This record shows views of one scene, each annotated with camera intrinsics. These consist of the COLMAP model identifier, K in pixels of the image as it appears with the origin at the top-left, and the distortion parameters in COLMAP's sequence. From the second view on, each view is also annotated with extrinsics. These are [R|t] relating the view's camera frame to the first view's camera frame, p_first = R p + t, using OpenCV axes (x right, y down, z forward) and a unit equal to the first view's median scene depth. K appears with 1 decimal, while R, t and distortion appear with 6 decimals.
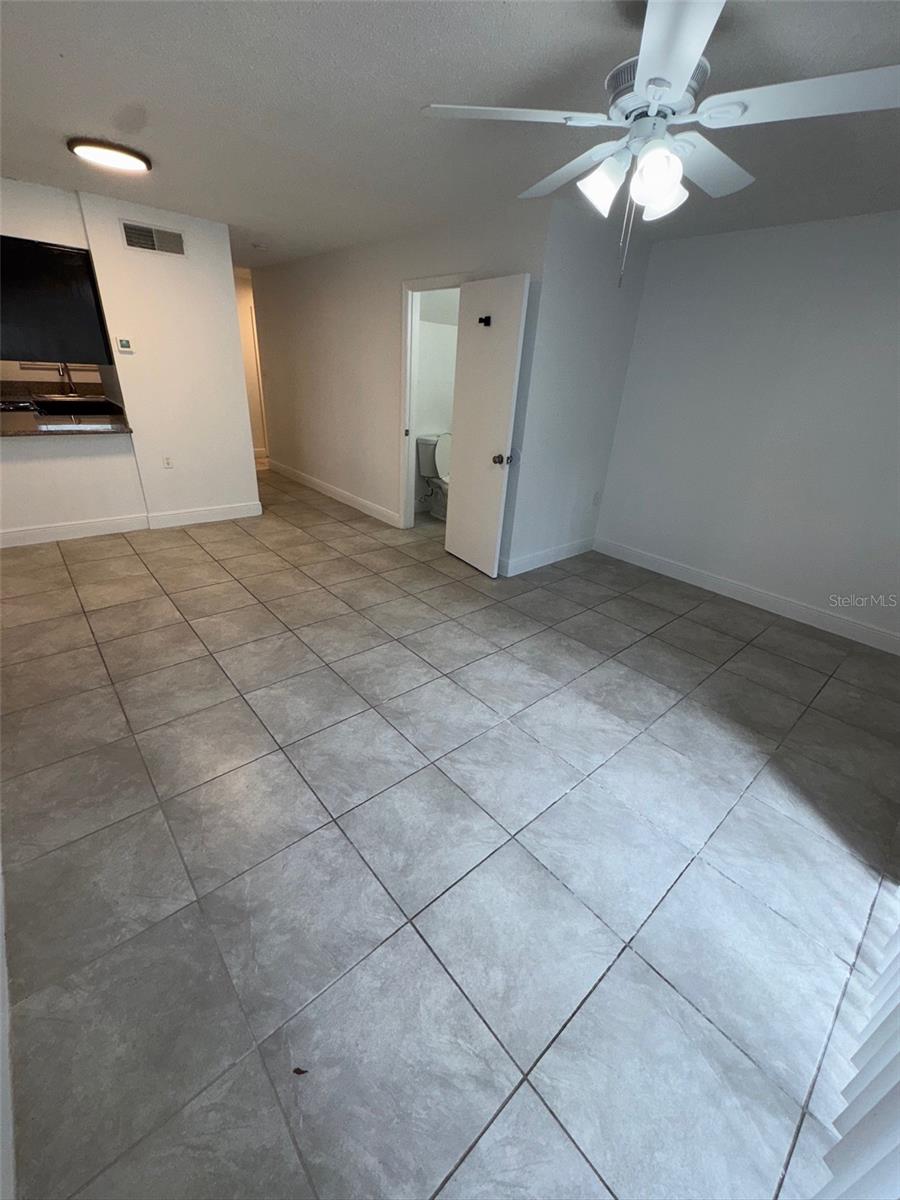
lens RADIAL K [[478.4, 0, 452.4], [0, 478.4, 599.3], [0, 0, 1]] dist [-0.002454, -0.000020]
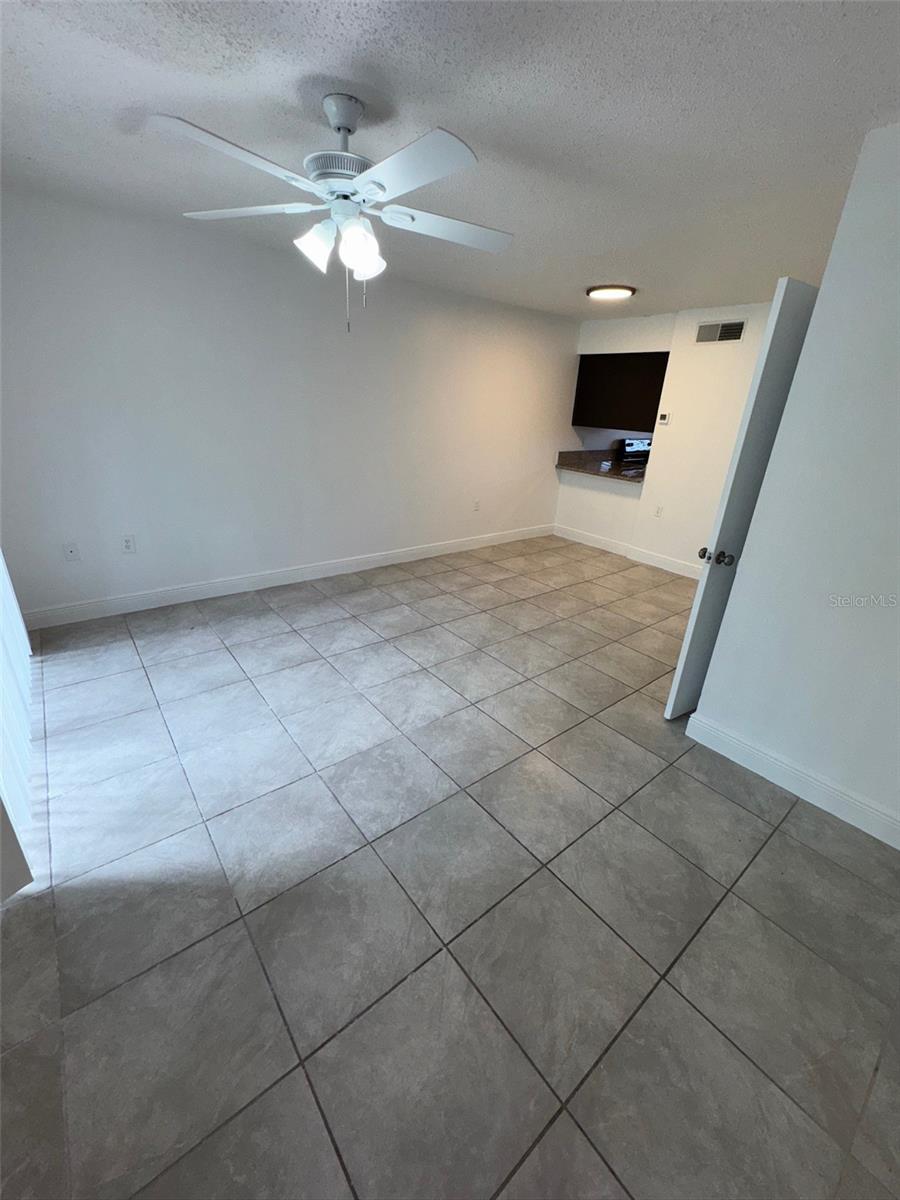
lens RADIAL K [[478.4, 0, 452.4], [0, 478.4, 599.3], [0, 0, 1]] dist [-0.002454, -0.000020]
pose [[-0.038569, 0.321513, -0.946119, 0.841358], [-0.484631, 0.821997, 0.299090, -0.293217], [0.873868, 0.470054, 0.124111, 0.695955]]
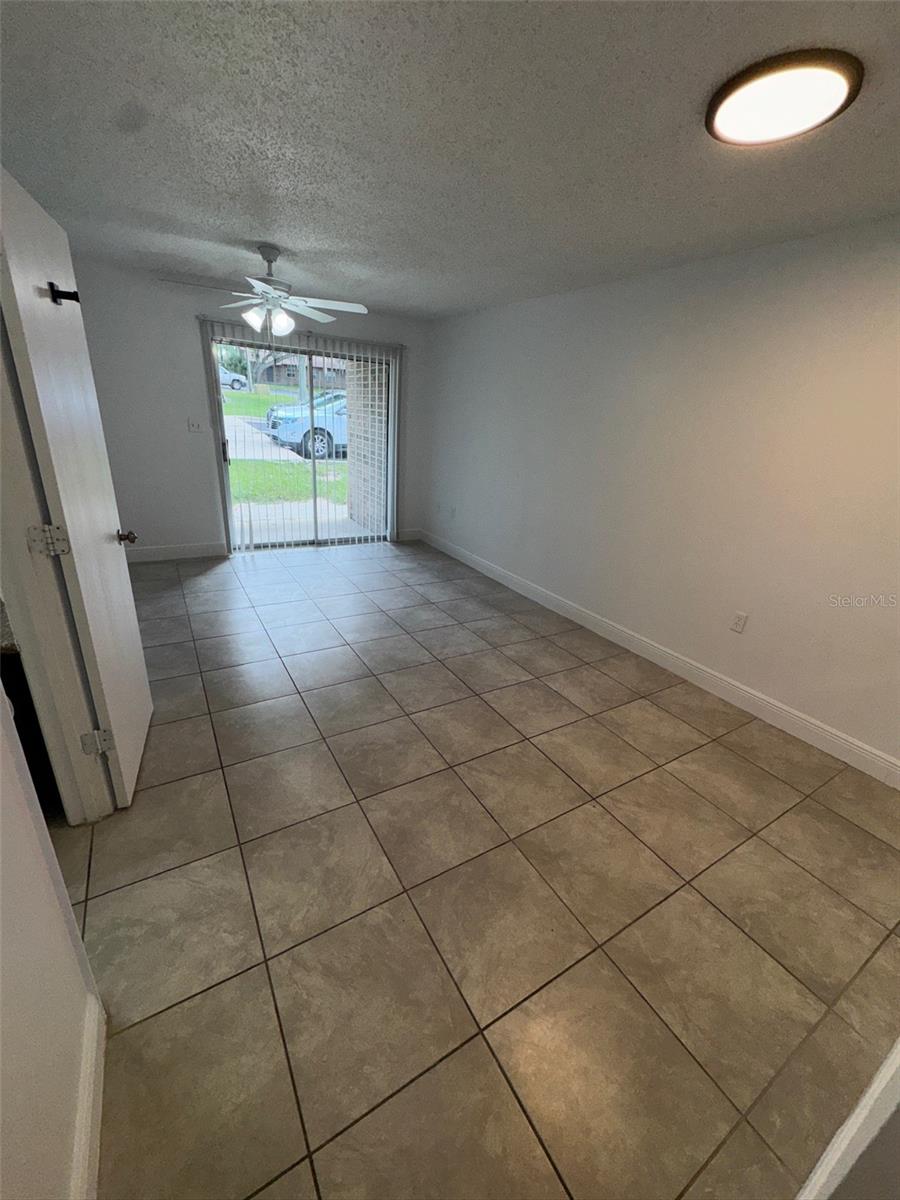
lens RADIAL K [[478.4, 0, 452.4], [0, 478.4, 599.3], [0, 0, 1]] dist [-0.002454, -0.000020]
pose [[-0.976278, -0.182821, 0.116009, -0.437953], [-0.039682, 0.677785, 0.734189, -0.775991], [-0.212854, 0.712169, -0.668961, 1.515800]]
